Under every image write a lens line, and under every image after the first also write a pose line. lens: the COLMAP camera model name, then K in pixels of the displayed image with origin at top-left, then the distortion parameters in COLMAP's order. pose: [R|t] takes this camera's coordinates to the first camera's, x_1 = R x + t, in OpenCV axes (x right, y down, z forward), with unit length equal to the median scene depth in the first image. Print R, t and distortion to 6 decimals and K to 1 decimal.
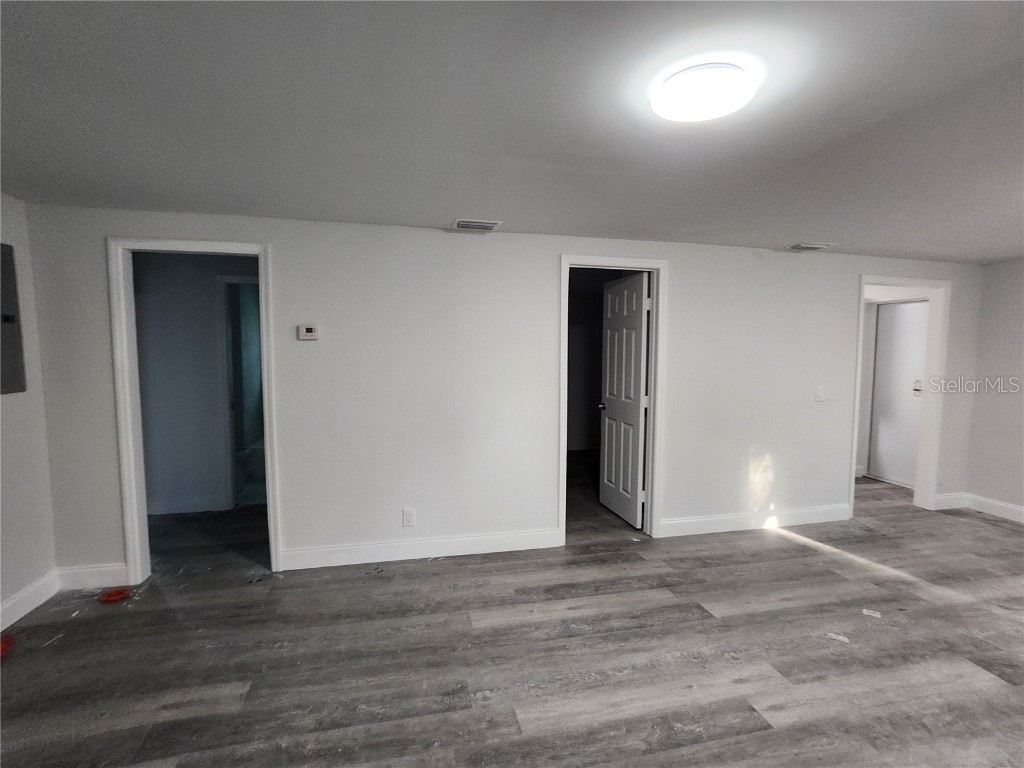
lens RADIAL K [[474.9, 0, 499.2], [0, 474.9, 385.8], [0, 0, 1]] dist [-0.035265, 0.013671]
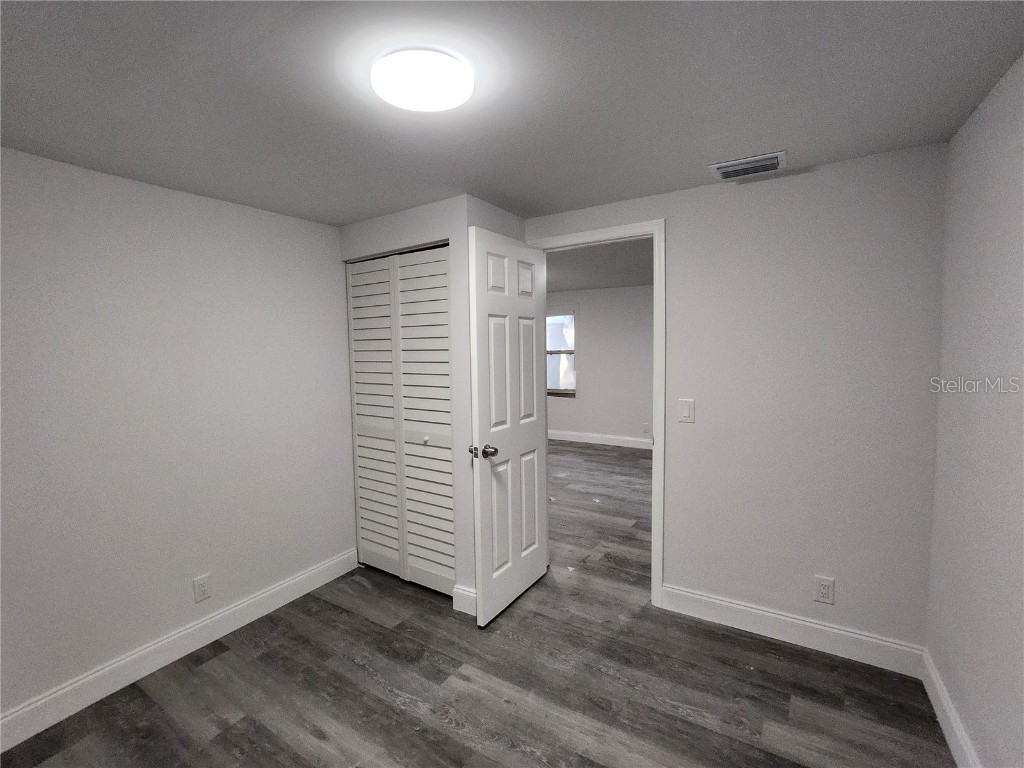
lens RADIAL K [[489.4, 0, 505.2], [0, 489.4, 385.3], [0, 0, 1]] dist [-0.003710, 0.000587]
pose [[-0.708657, -0.059087, 0.703075, -0.264767], [0.061202, 0.987583, 0.144684, -0.161682], [-0.702894, 0.145561, -0.696241, 1.865393]]
